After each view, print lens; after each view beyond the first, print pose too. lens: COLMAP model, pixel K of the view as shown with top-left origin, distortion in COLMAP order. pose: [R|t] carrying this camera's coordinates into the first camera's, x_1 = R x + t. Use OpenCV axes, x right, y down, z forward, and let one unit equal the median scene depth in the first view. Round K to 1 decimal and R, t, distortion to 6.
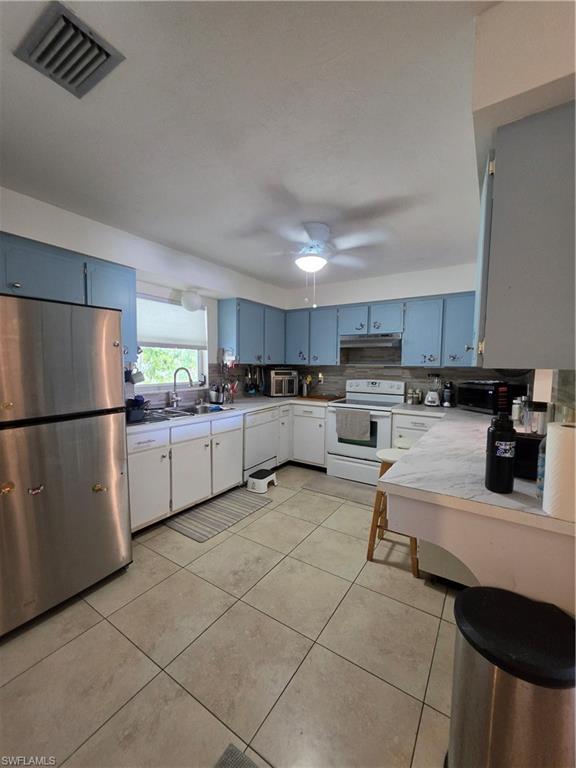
lens RADIAL K [[313.1, 0, 289.5], [0, 313.1, 386.1], [0, 0, 1]] dist [-0.001133, -0.000147]
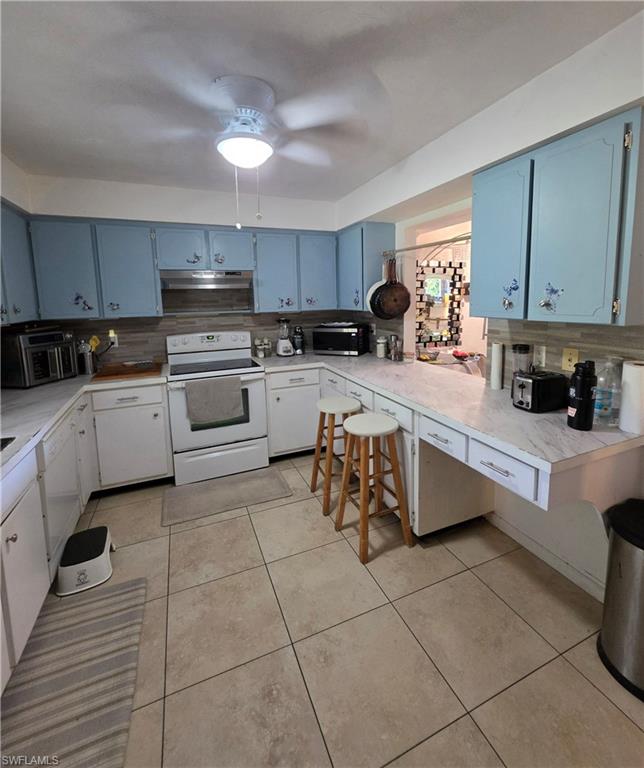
lens RADIAL K [[349.6, 0, 327.6], [0, 349.6, 339.9], [0, 0, 1]] dist [0.000397, -0.000250]
pose [[0.554187, -0.121774, 0.823436, -0.286043], [0.085979, 0.992324, 0.088885, -0.058866], [-0.827939, 0.021540, 0.560404, 0.350204]]
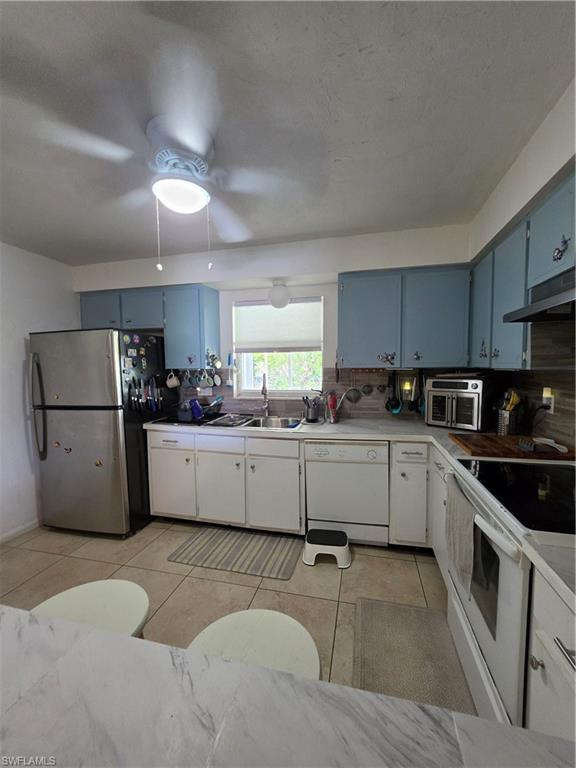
lens RADIAL K [[313.1, 0, 289.5], [0, 313.1, 386.1], [0, 0, 1]] dist [-0.001133, -0.000147]
pose [[0.329629, 0.047379, -0.942921, 0.472583], [-0.054648, 0.998023, 0.031044, -0.047835], [0.942527, 0.041296, 0.331567, 0.680591]]
